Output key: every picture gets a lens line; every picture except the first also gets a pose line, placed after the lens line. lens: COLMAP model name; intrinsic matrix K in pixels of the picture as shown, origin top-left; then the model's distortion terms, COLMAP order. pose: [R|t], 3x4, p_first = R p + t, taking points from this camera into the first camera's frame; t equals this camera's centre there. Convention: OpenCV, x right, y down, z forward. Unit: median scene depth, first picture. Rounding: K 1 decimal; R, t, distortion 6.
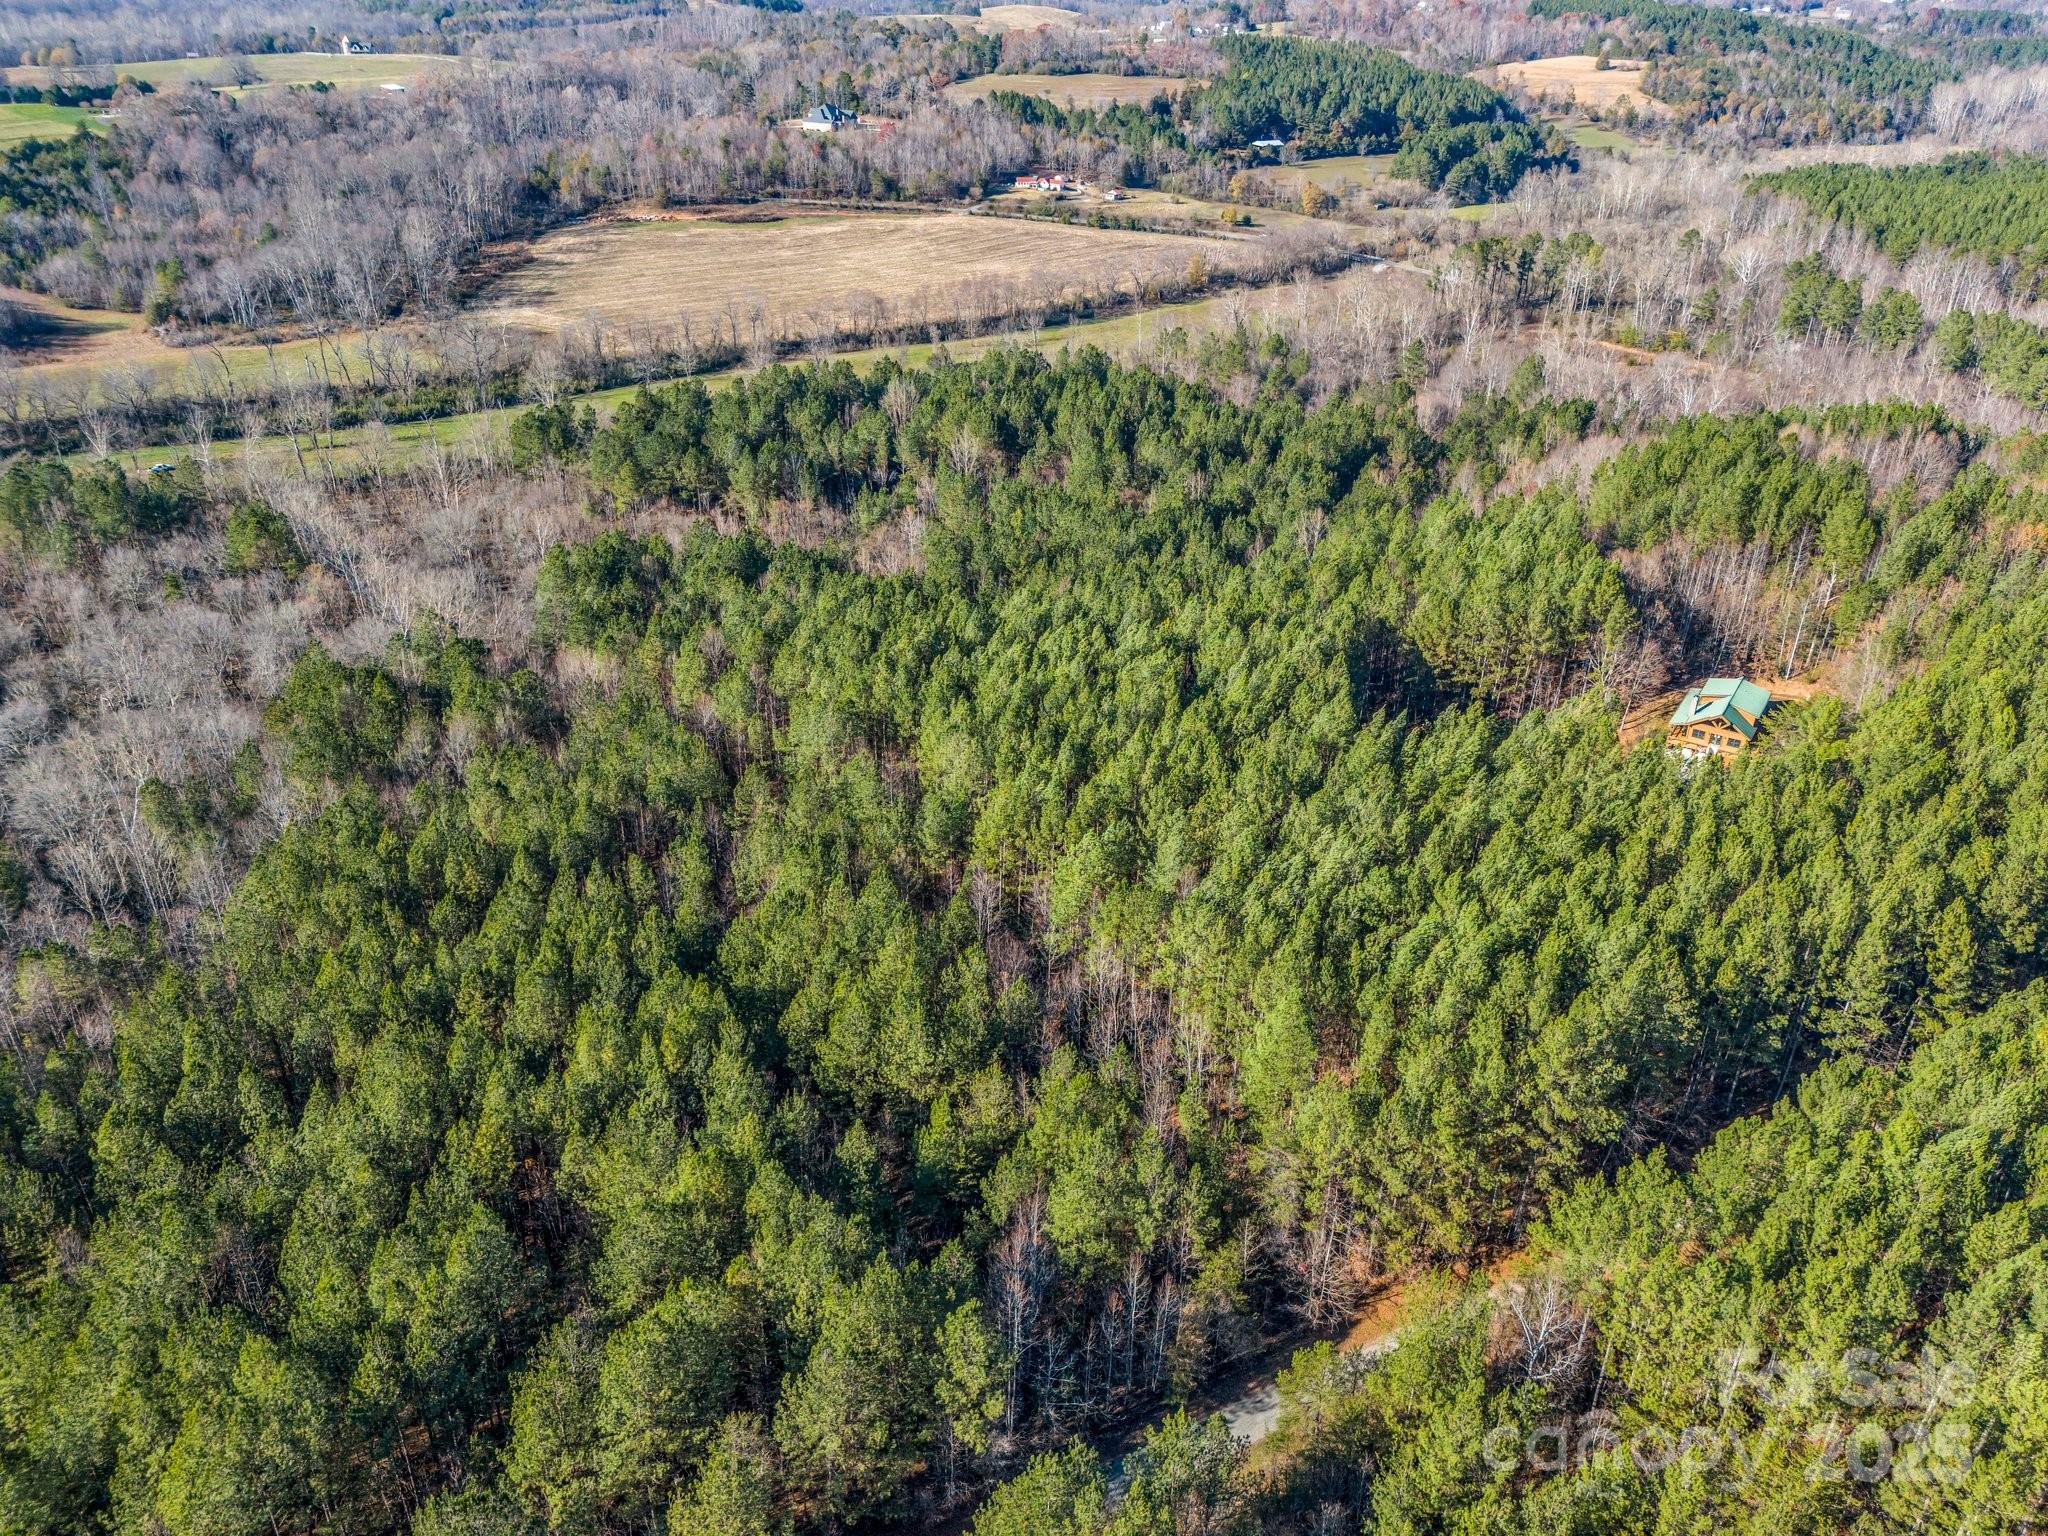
lens RADIAL K [[1527.5, 0, 1015.9], [0, 1527.5, 764.3], [0, 0, 1]] dist [0.071192, -0.056767]
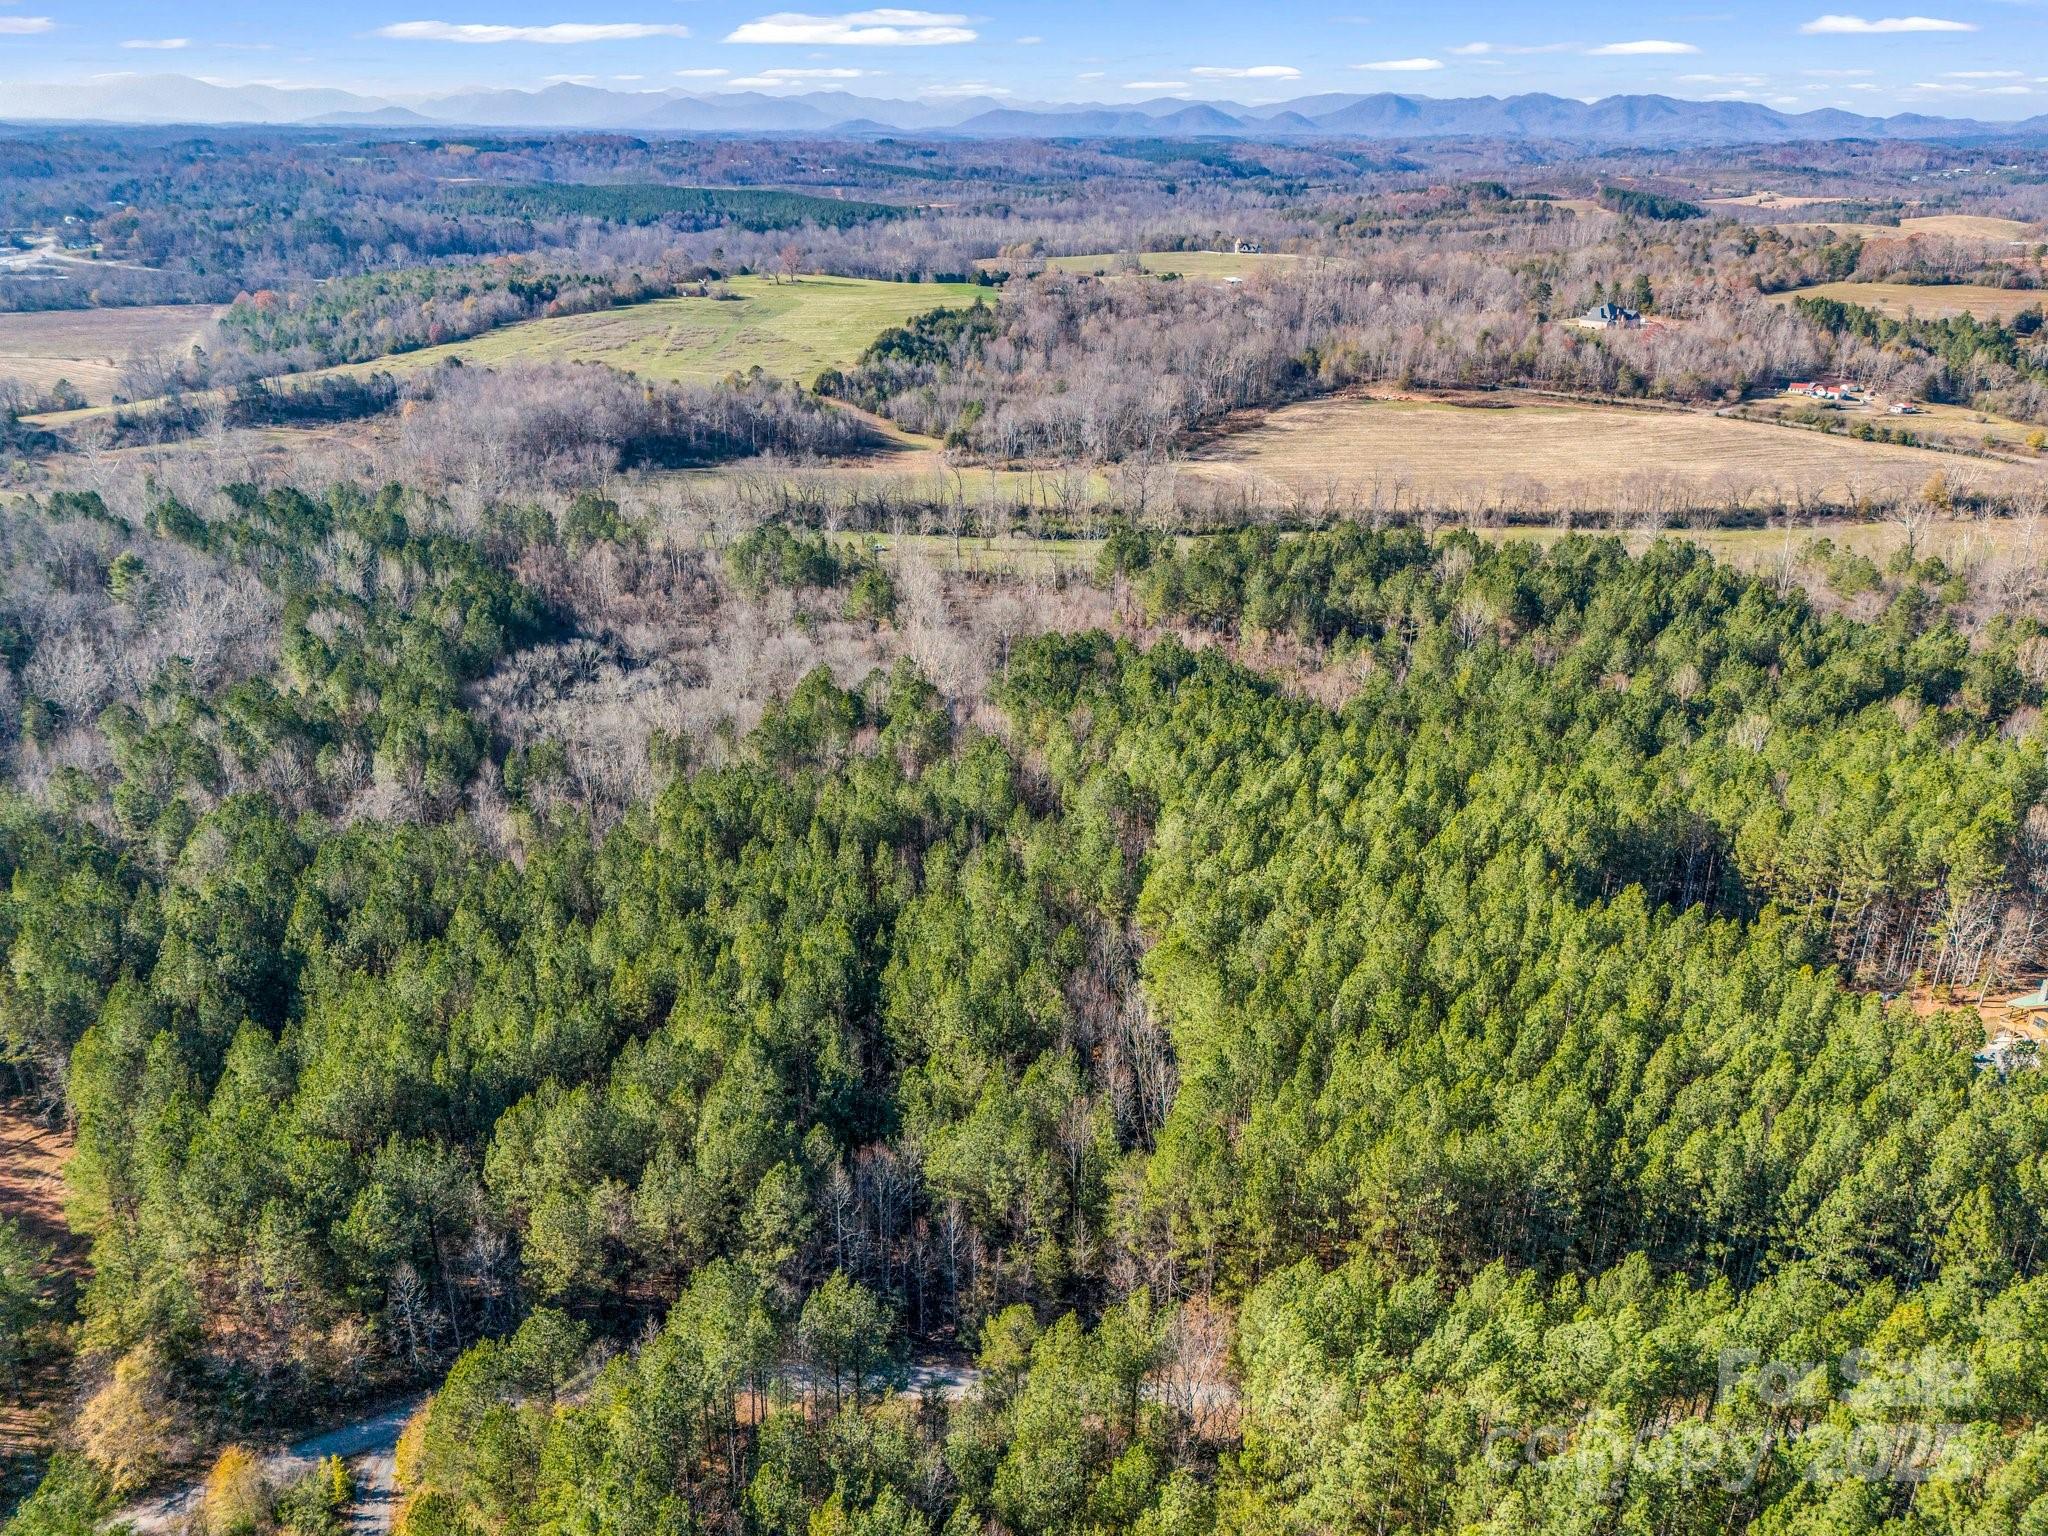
lens RADIAL K [[1527.5, 0, 1026.8], [0, 1527.5, 777.1], [0, 0, 1]] dist [0.071192, -0.056767]
pose [[0.851652, 0.195214, -0.486396, 0.228028], [-0.245916, 0.968384, -0.041926, 0.016191], [0.462833, 0.155319, 0.872732, -0.018692]]
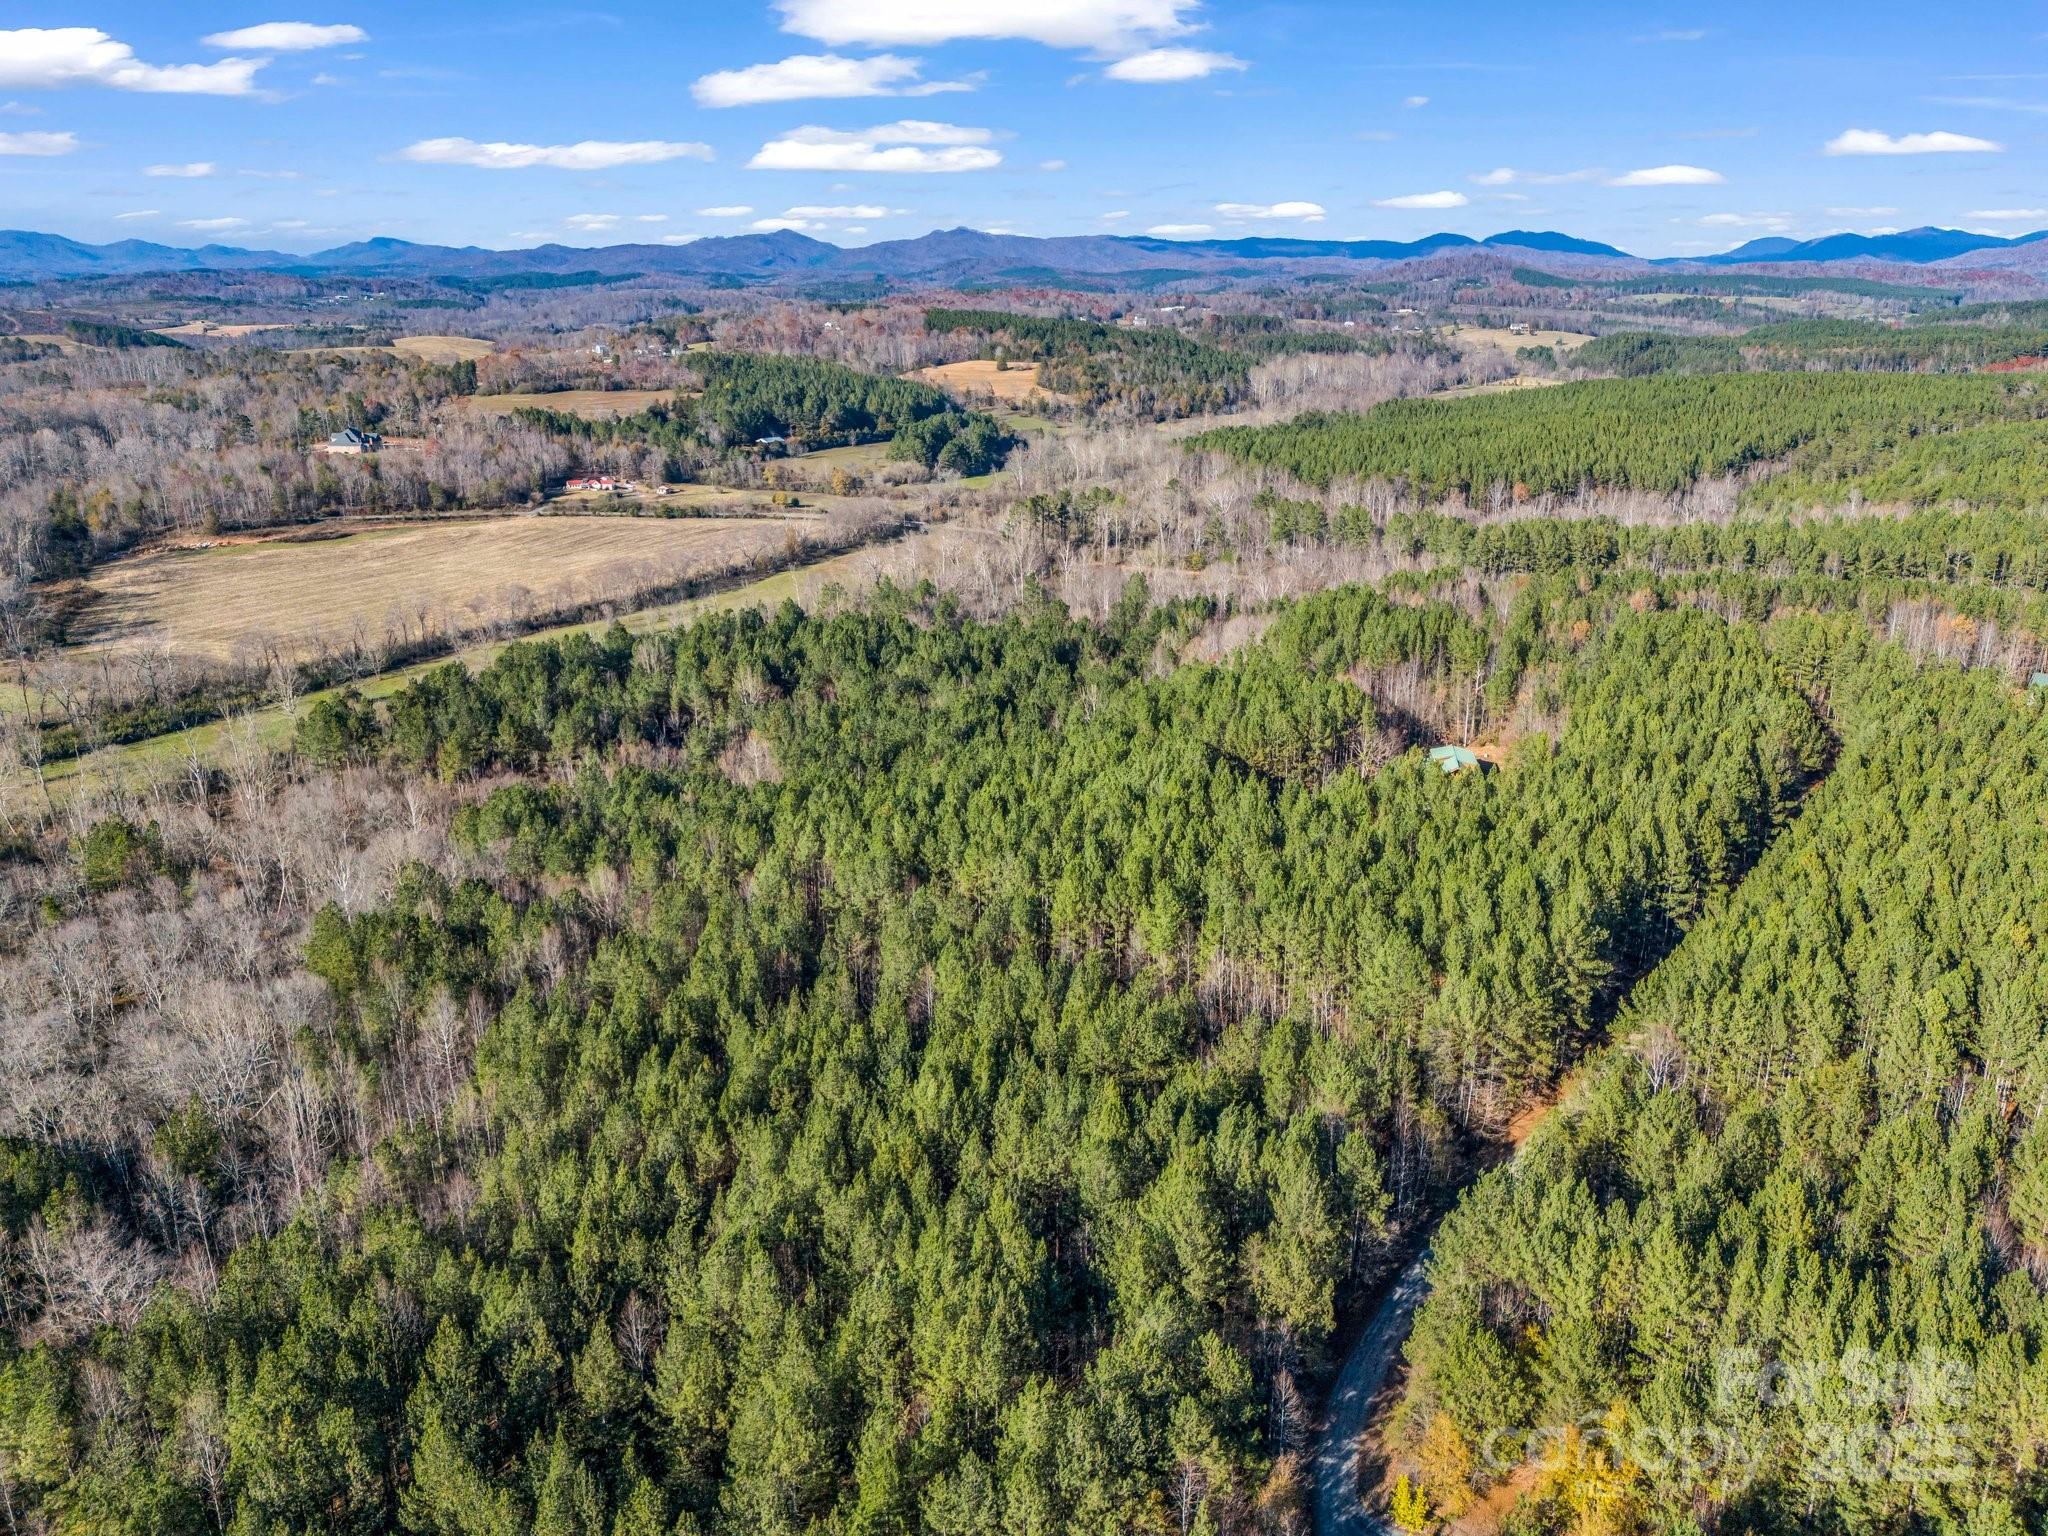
lens RADIAL K [[1527.5, 0, 1023.0], [0, 1527.5, 788.5], [0, 0, 1]] dist [0.071192, -0.056767]
pose [[0.918169, -0.149784, 0.366784, -0.271515], [0.208123, 0.970104, -0.124831, 0.050617], [-0.337121, 0.190952, 0.921893, -0.101308]]
